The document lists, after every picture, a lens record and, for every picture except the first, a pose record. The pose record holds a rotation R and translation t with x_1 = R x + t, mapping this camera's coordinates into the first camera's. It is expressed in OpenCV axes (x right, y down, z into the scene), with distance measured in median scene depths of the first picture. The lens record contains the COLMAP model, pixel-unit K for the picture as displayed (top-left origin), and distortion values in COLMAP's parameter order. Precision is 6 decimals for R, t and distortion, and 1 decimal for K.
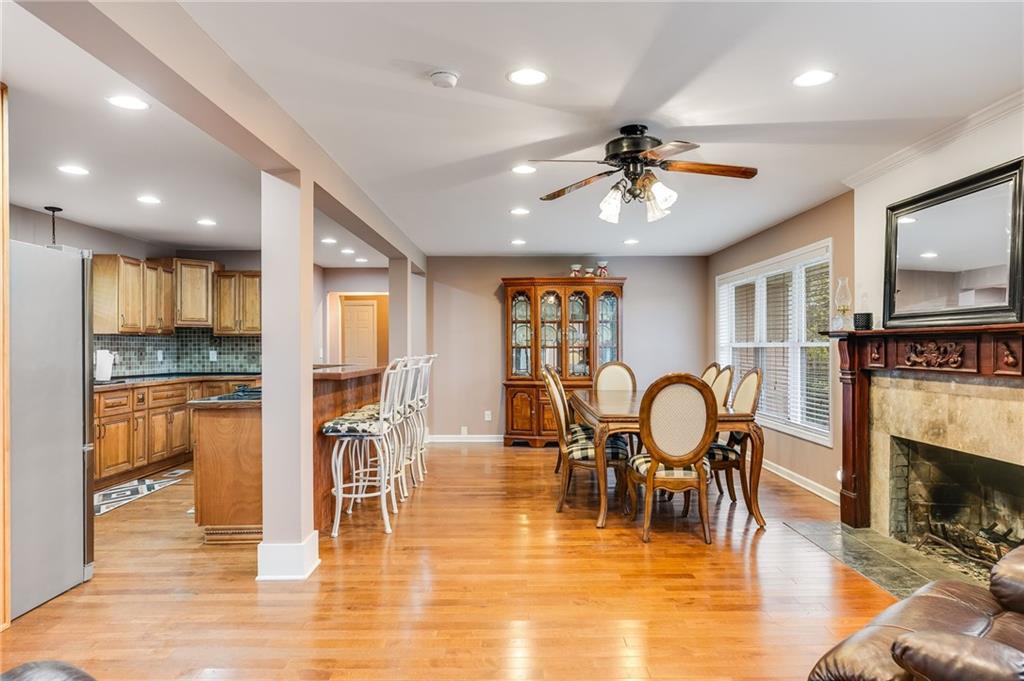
lens RADIAL K [[624.8, 0, 520.4], [0, 624.8, 347.4], [0, 0, 1]] dist [-0.004002, 0.000487]
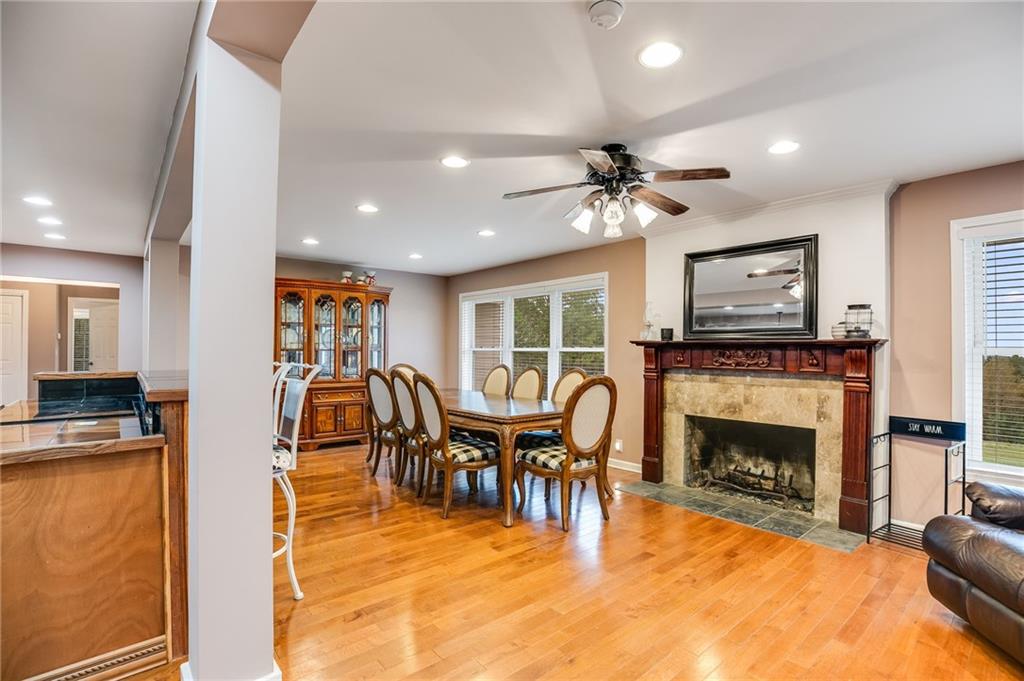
lens RADIAL K [[471.3, 0, 520.0], [0, 471.3, 344.6], [0, 0, 1]] dist [-0.023549, 0.000010]
pose [[0.763925, 0.013576, 0.645163, -0.392415], [-0.006158, 0.999887, -0.013749, -0.002324], [-0.645276, 0.006531, 0.763922, 0.421794]]
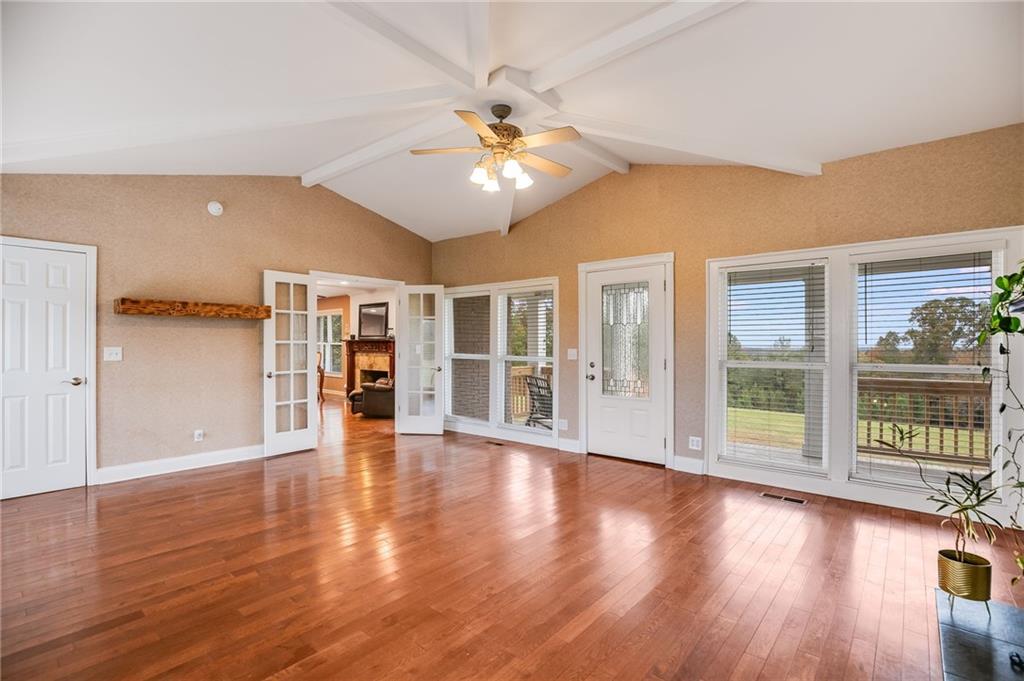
lens RADIAL K [[471.3, 0, 513.2], [0, 471.3, 343.2], [0, 0, 1]] dist [-0.023549, 0.000010]
pose [[0.654291, 0.000219, 0.756243, -0.851521], [0.001843, 0.999997, -0.001884, -0.002170], [-0.756241, 0.002627, 0.654288, -1.395054]]
